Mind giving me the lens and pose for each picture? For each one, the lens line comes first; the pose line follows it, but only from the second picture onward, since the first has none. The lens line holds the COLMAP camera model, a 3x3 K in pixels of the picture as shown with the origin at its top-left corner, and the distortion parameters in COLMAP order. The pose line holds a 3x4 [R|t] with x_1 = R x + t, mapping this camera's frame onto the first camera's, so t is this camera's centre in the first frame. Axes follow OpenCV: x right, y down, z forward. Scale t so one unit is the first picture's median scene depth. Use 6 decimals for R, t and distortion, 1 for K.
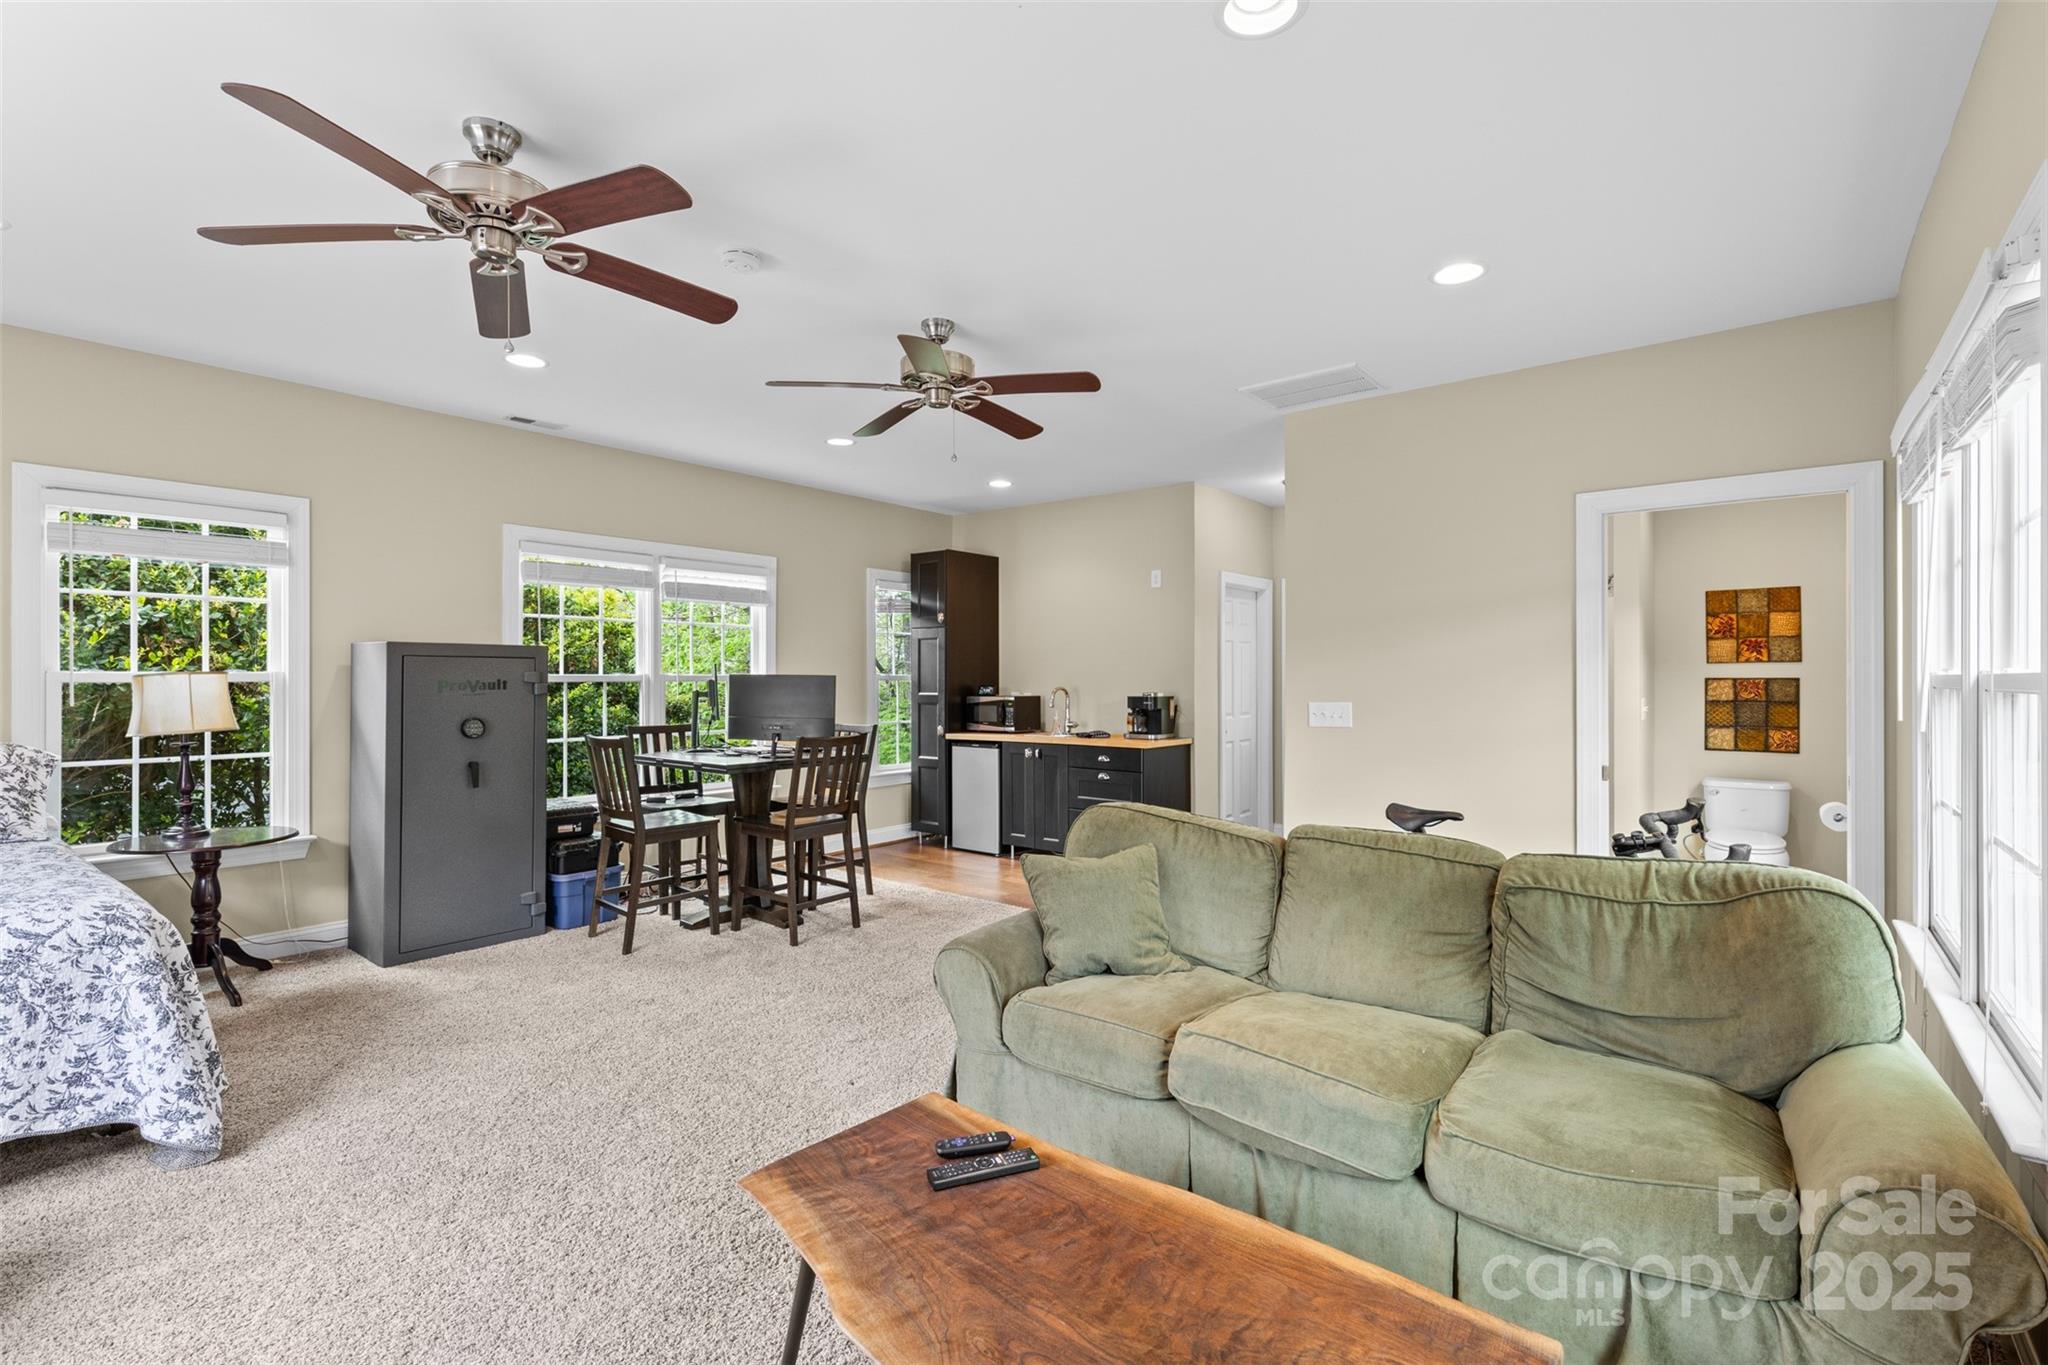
lens RADIAL K [[916.8, 0, 1015.2], [0, 916.8, 679.4], [0, 0, 1]] dist [0.009052, -0.000146]
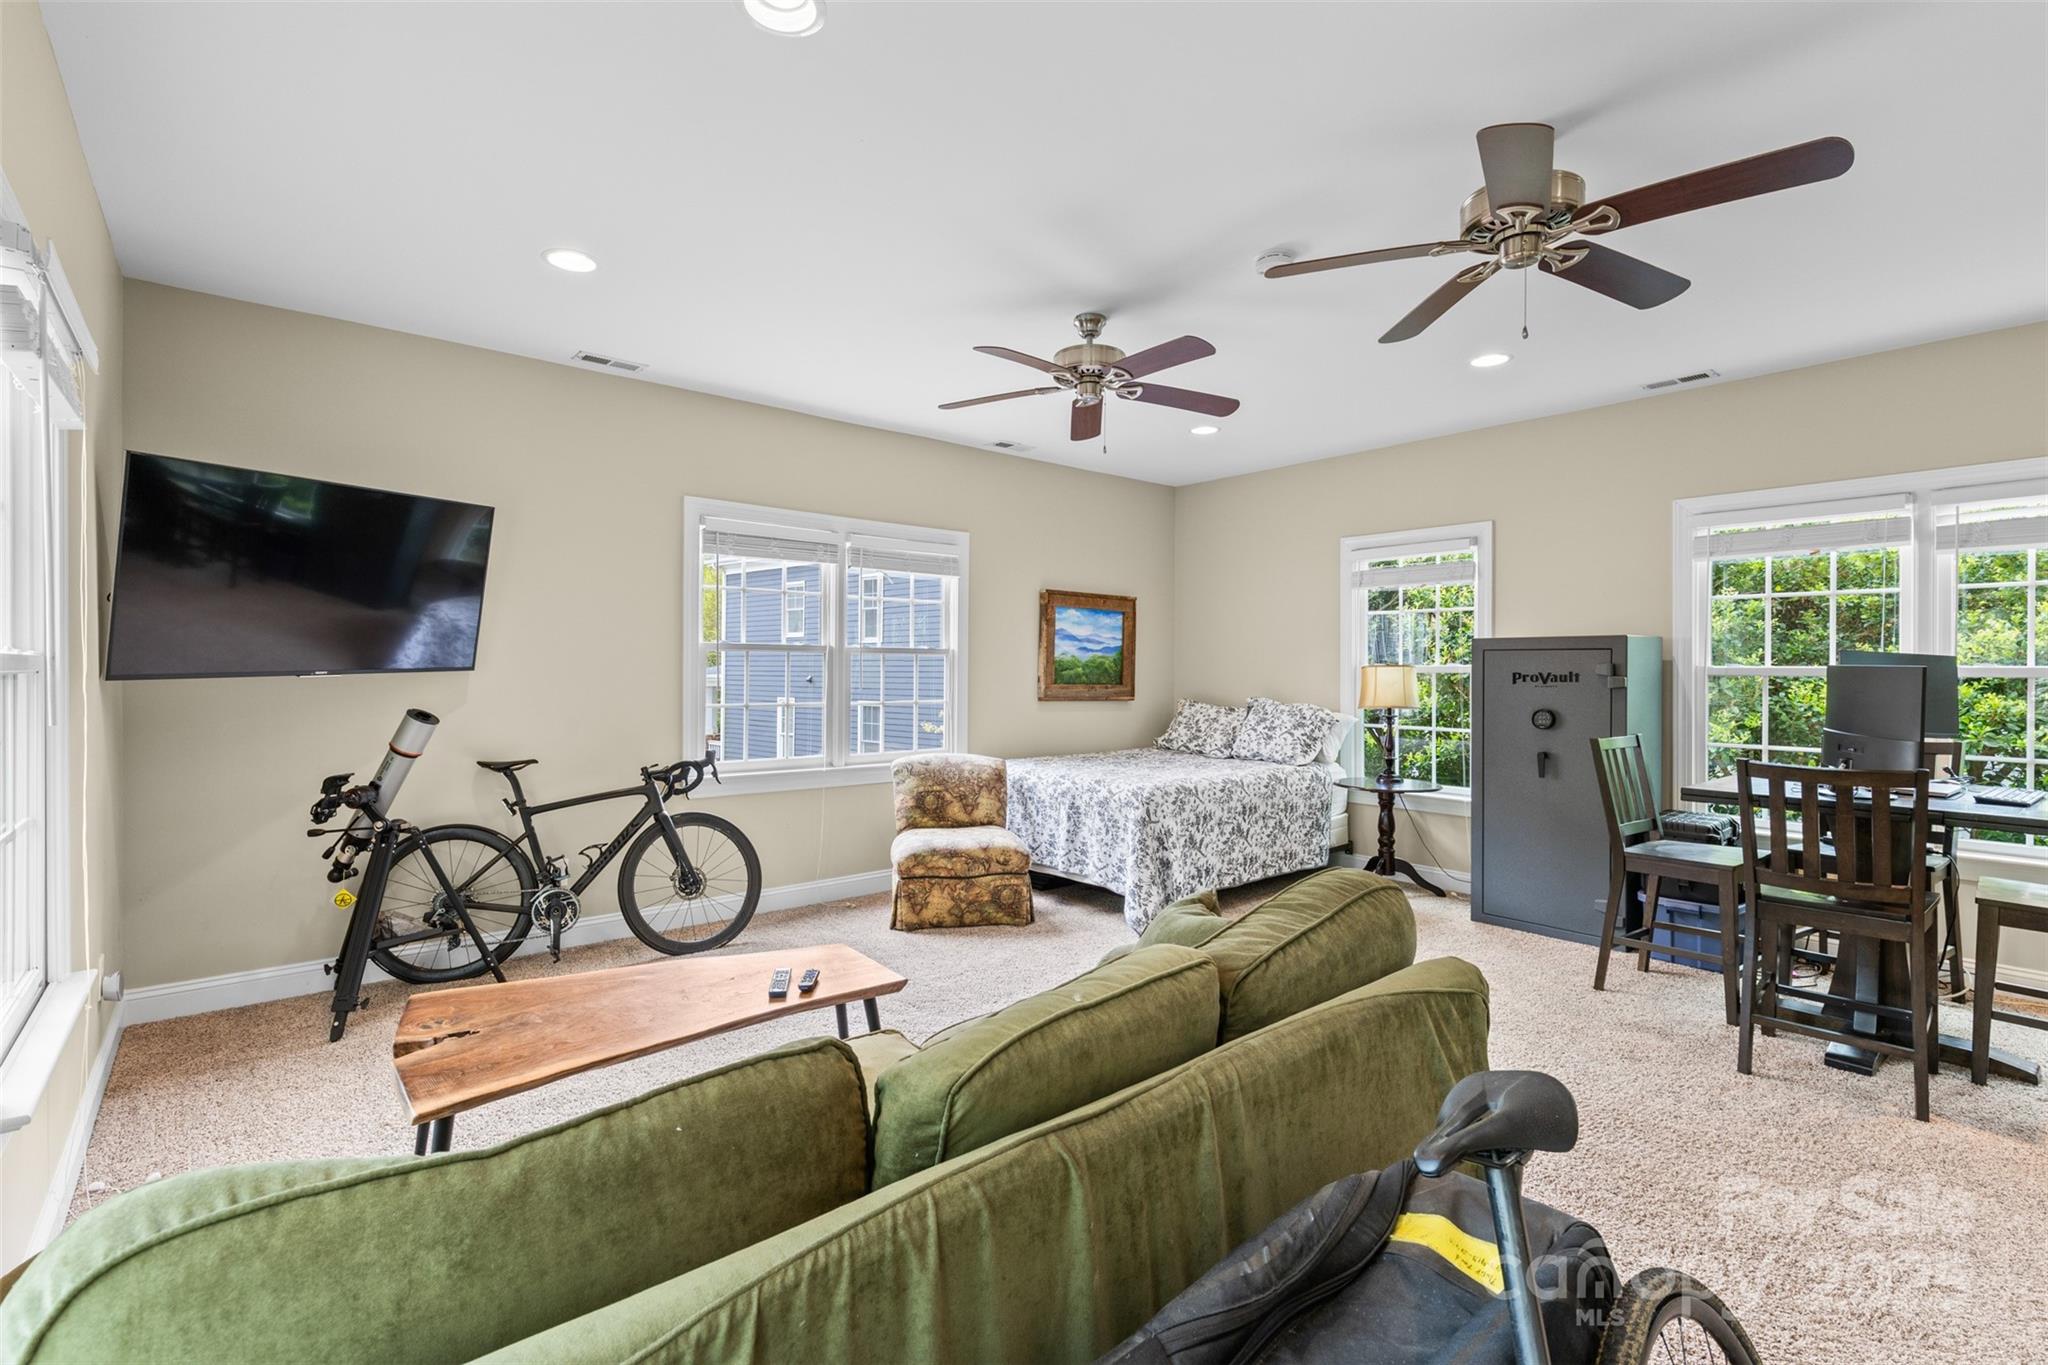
lens RADIAL K [[916.8, 0, 1015.2], [0, 916.8, 679.4], [0, 0, 1]] dist [0.009052, -0.000146]
pose [[-0.187841, 0.010540, -0.982143, 0.527958], [-0.004956, 0.999920, 0.011678, -0.000365], [0.982187, 0.007061, -0.187773, 0.621948]]
